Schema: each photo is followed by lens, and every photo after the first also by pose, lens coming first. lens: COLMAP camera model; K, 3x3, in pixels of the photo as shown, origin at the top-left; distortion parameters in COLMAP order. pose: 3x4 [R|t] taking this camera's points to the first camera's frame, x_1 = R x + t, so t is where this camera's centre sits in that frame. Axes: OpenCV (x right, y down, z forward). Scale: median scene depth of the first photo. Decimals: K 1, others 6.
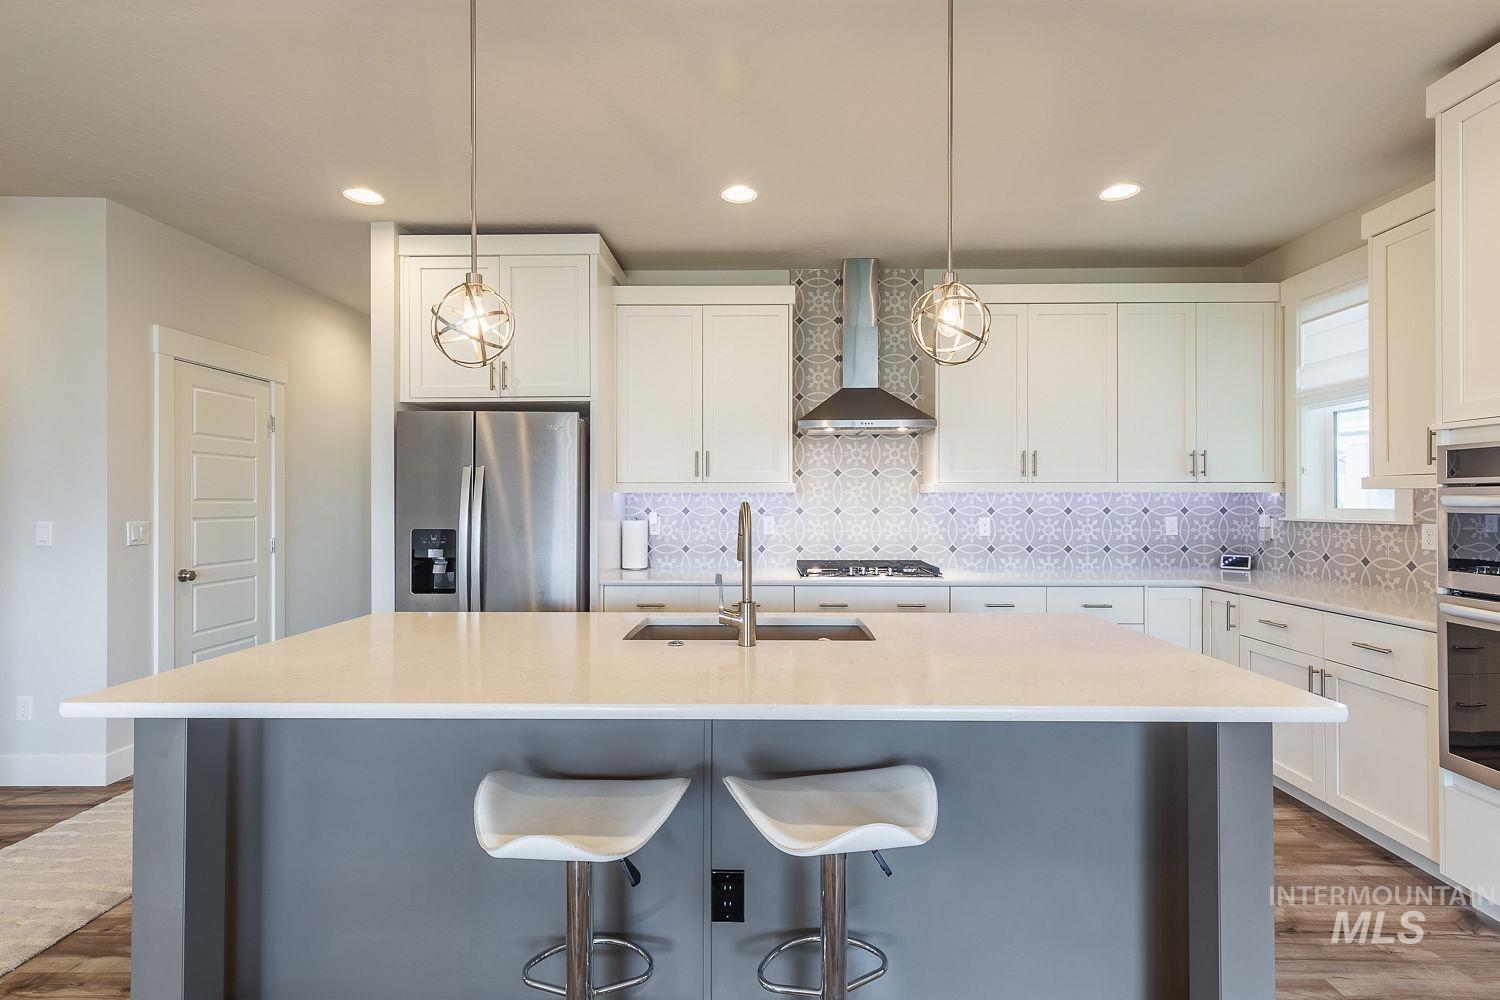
lens RADIAL K [[677.6, 0, 760.0], [0, 677.6, 502.4], [0, 0, 1]] dist [0.011854, -0.001868]
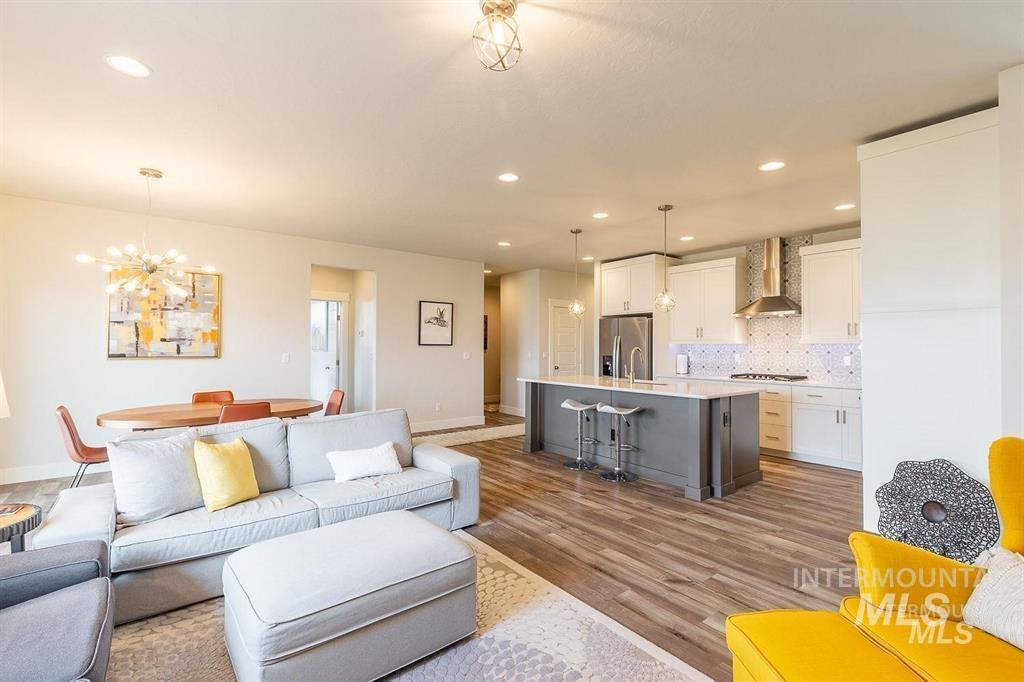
lens RADIAL K [[462.5, 0, 511.0], [0, 462.5, 345.9], [0, 0, 1]] dist [0.011854, -0.001868]
pose [[0.618226, 0.001846, -0.785998, 0.872314], [-0.005263, 0.999985, -0.001791, -0.000497], [0.785982, 0.005244, 0.618227, -0.645717]]
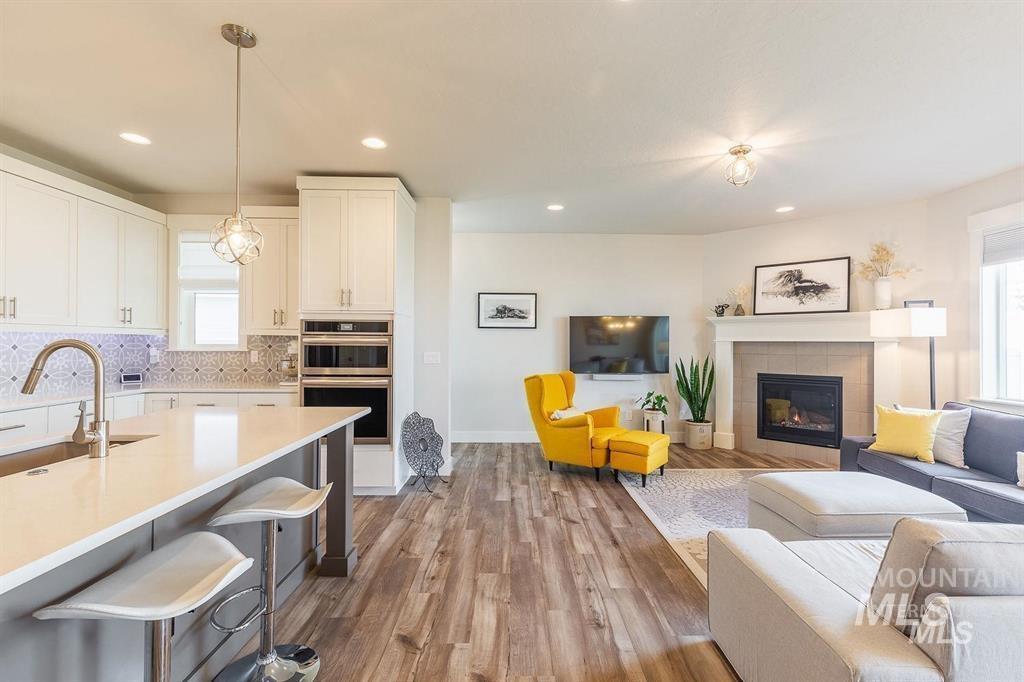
lens RADIAL K [[462.5, 0, 521.7], [0, 462.5, 340.2], [0, 0, 1]] dist [0.011854, -0.001868]
pose [[-0.038586, 0.004832, 0.999244, -0.473230], [-0.005470, 0.999972, -0.005047, -0.000152], [-0.999240, -0.005661, -0.038559, 0.142695]]
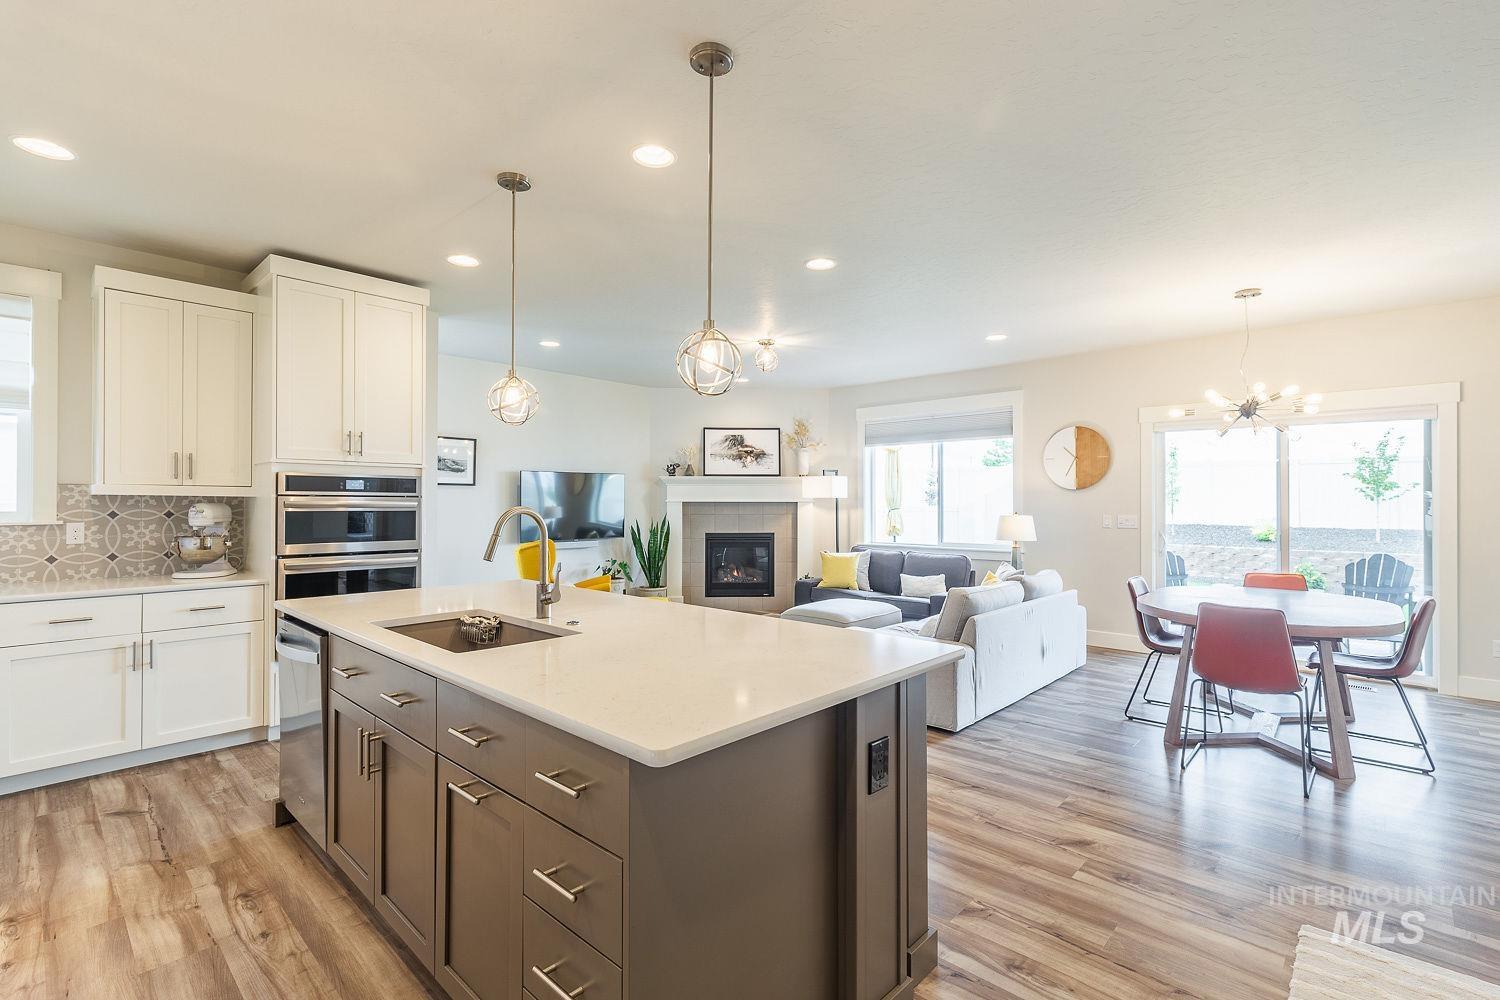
lens RADIAL K [[677.6, 0, 770.5], [0, 677.6, 496.5], [0, 0, 1]] dist [0.011854, -0.001868]
pose [[-0.753573, 0.005517, 0.657341, -0.631315], [-0.000682, 0.999958, -0.009174, -0.005057], [-0.657364, -0.007362, -0.753537, 0.890119]]
